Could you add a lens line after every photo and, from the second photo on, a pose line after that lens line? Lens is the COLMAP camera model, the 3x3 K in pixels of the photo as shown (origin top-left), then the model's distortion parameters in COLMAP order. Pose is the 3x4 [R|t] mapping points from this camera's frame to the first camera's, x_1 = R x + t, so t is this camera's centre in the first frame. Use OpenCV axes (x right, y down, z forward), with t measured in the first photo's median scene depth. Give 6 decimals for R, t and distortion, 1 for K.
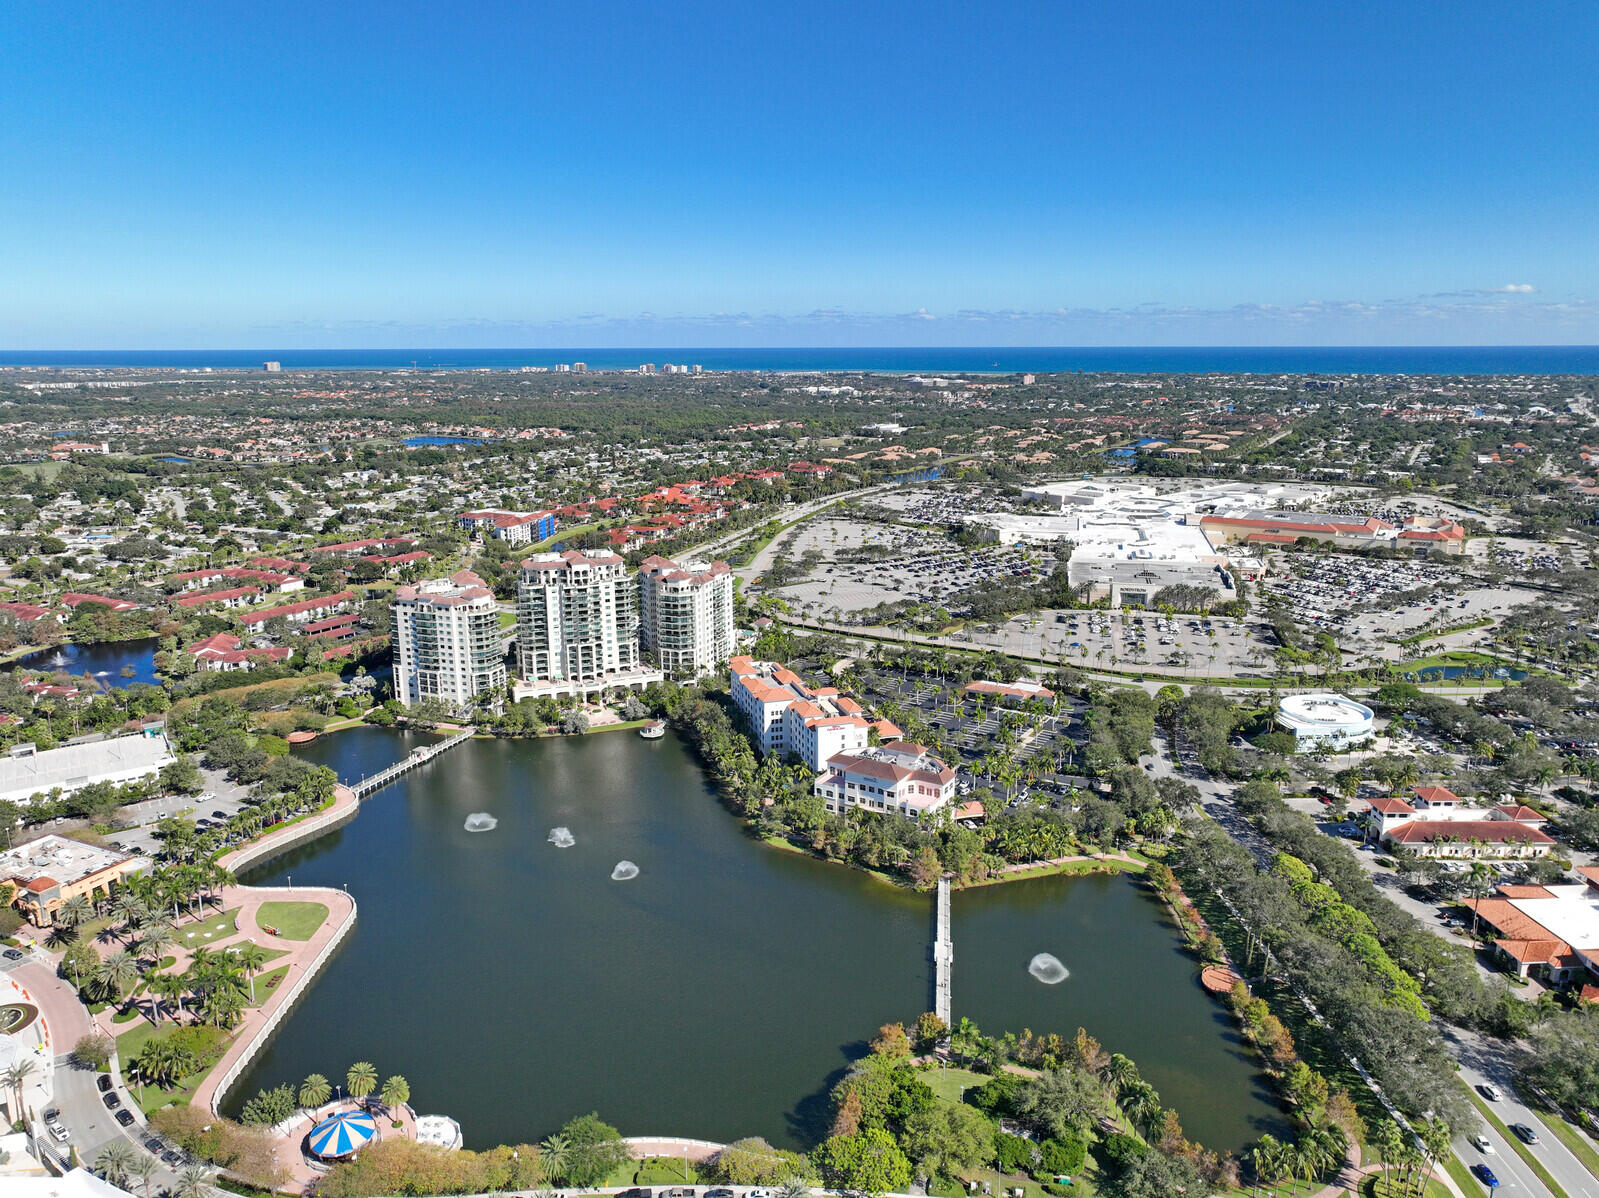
lens RADIAL K [[1114.8, 0, 801.0], [0, 1114.8, 600.9], [0, 0, 1]] dist [-0.001944, 0.007163]
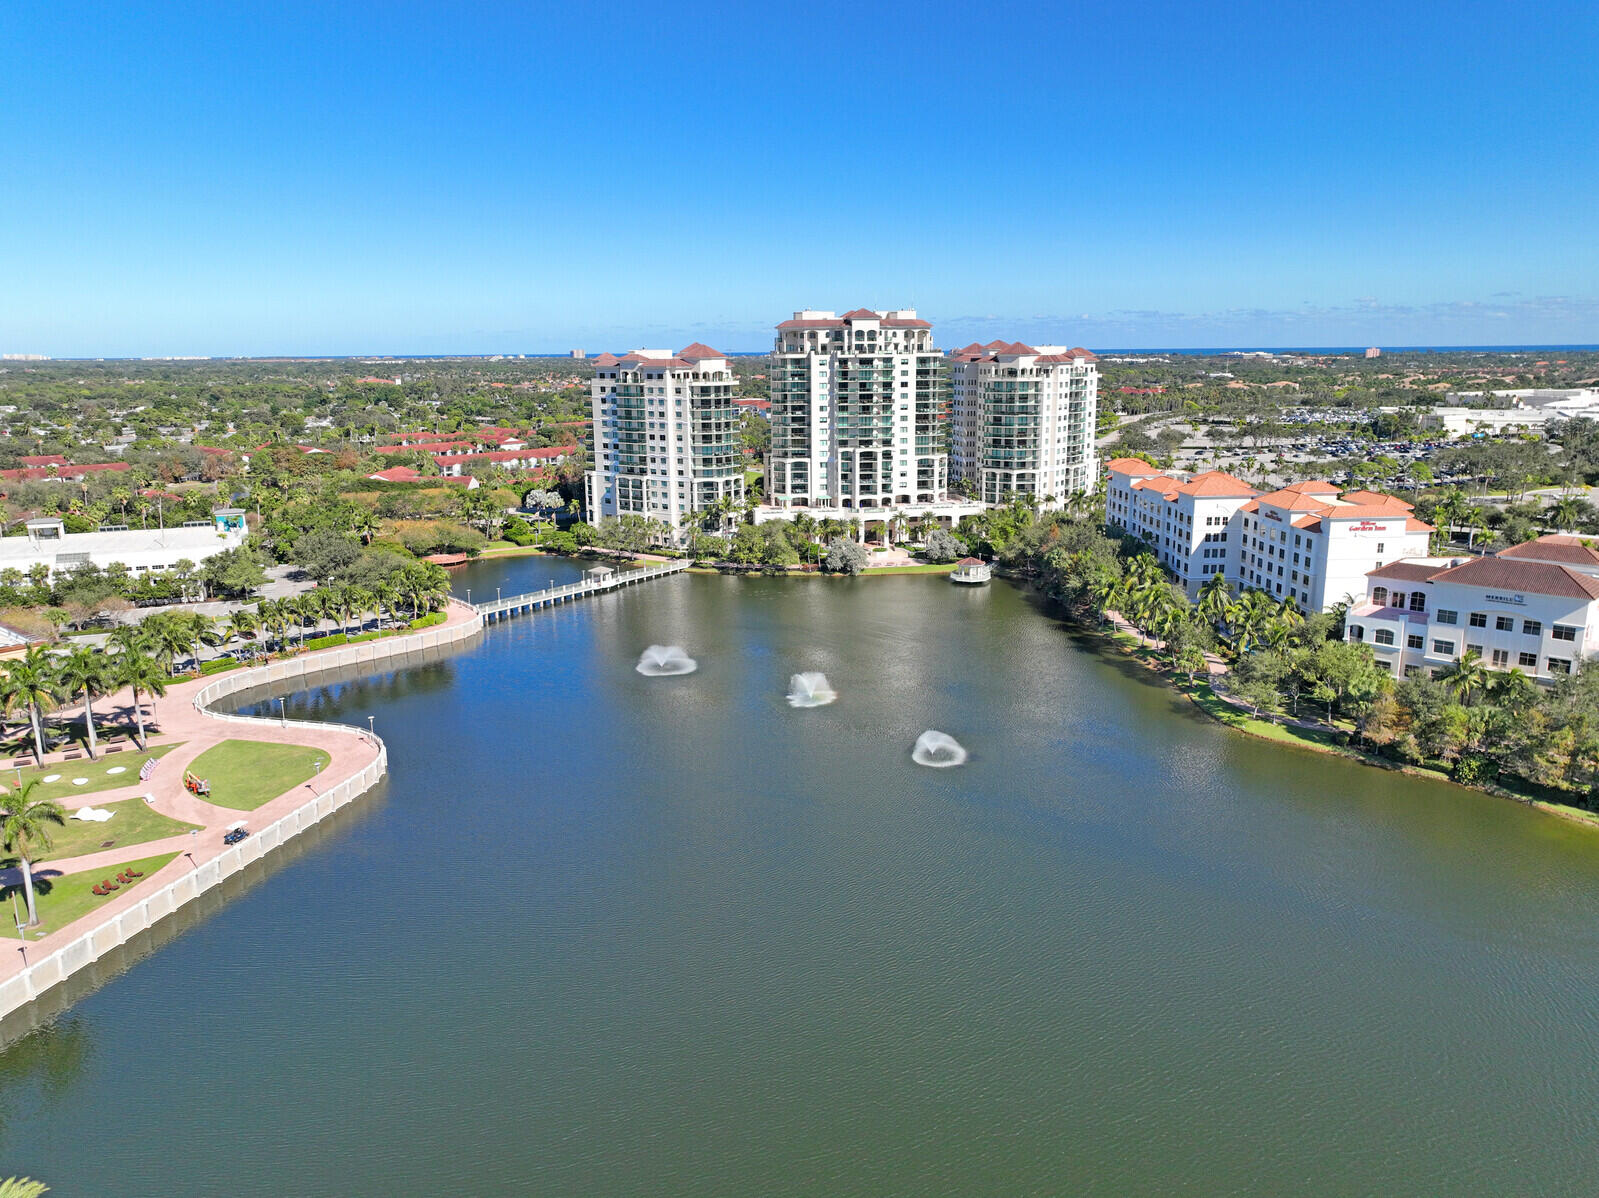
lens RADIAL K [[1114.8, 0, 800.0], [0, 1114.8, 598.3], [0, 0, 1]] dist [-0.001944, 0.007163]
pose [[0.969385, 0.047378, -0.240932, -0.074146], [-0.049049, 0.998796, -0.000942, 0.129038], [0.240598, 0.012731, 0.970541, 0.380039]]
